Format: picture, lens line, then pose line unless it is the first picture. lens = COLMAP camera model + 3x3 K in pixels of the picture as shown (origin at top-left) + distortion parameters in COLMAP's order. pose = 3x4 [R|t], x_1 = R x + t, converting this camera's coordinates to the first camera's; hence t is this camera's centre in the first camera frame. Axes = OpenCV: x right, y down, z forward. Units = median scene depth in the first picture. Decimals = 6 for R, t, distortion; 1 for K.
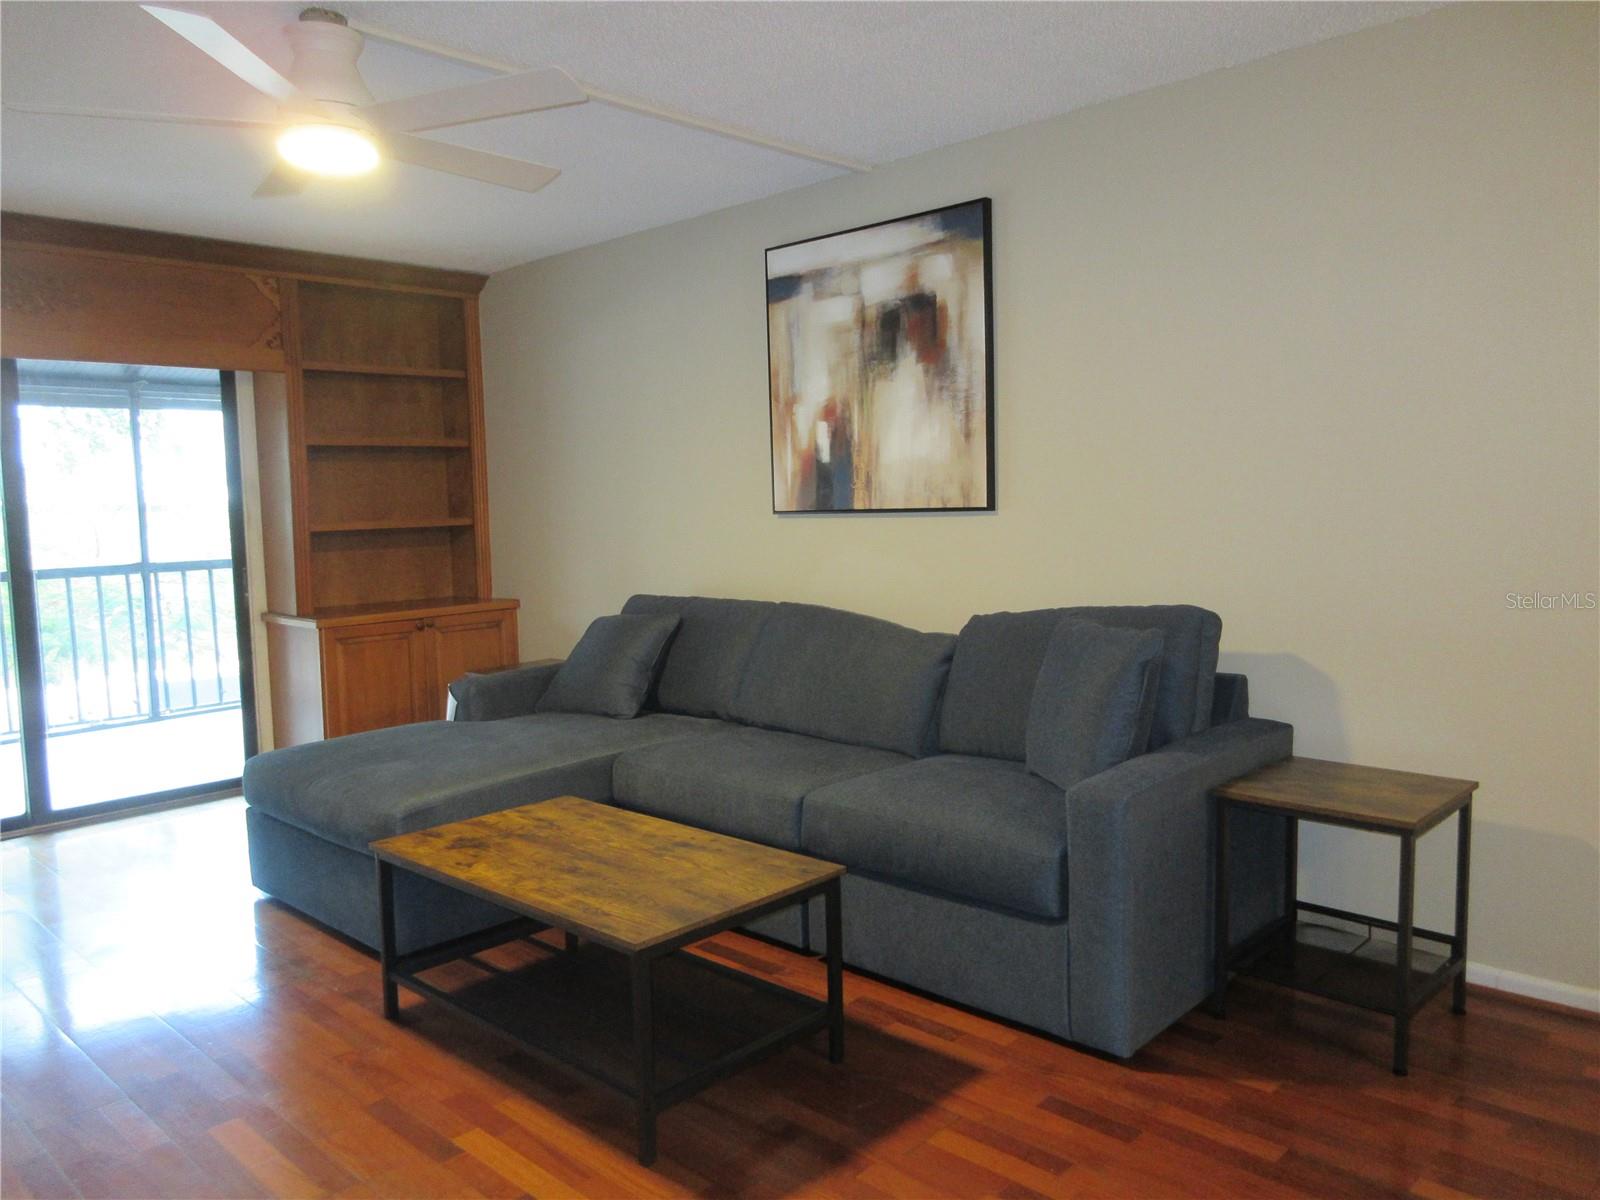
lens RADIAL K [[1201.2, 0, 800.0], [0, 1201.2, 600.0], [0, 0, 1]] dist [0.007201, 0.002340]
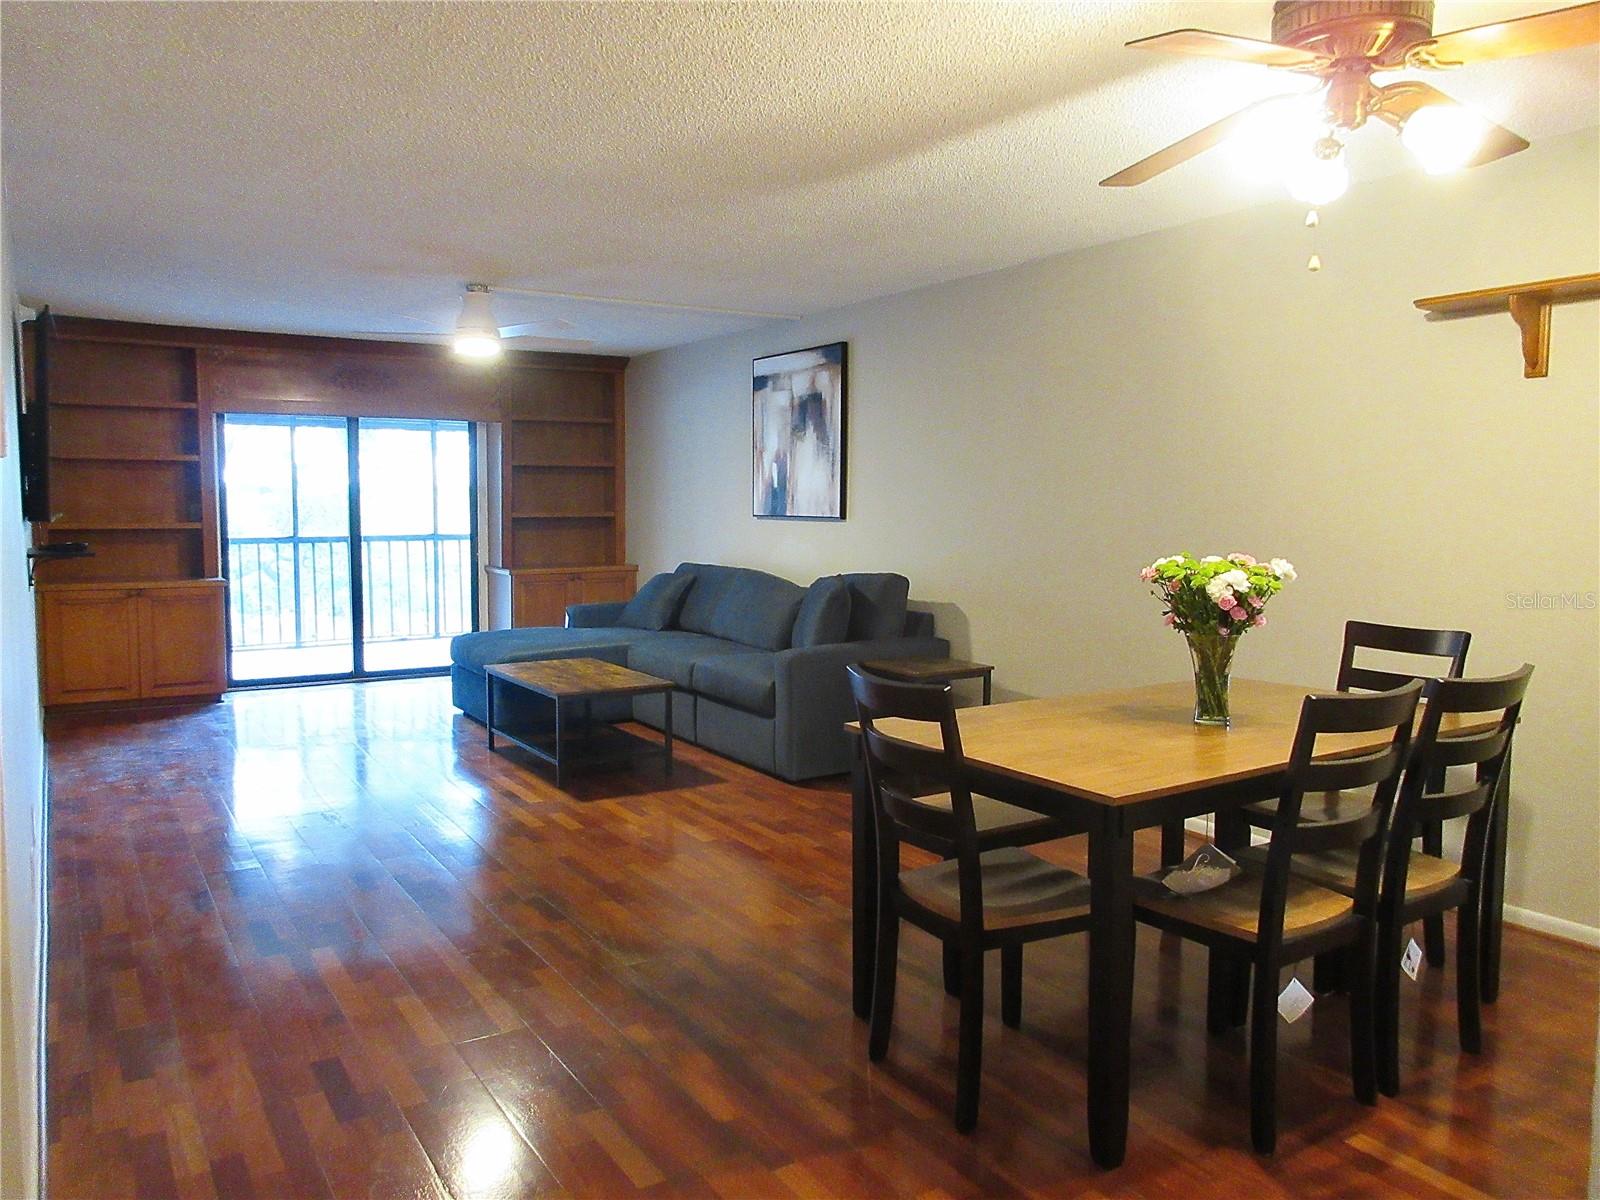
lens RADIAL K [[1201.2, 0, 800.0], [0, 1201.2, 600.0], [0, 0, 1]] dist [0.007201, 0.002340]
pose [[0.970437, 0.047057, -0.236722, 0.465643], [-0.044961, 0.998887, 0.014245, 0.018277], [0.237129, -0.003181, 0.971473, -0.639312]]
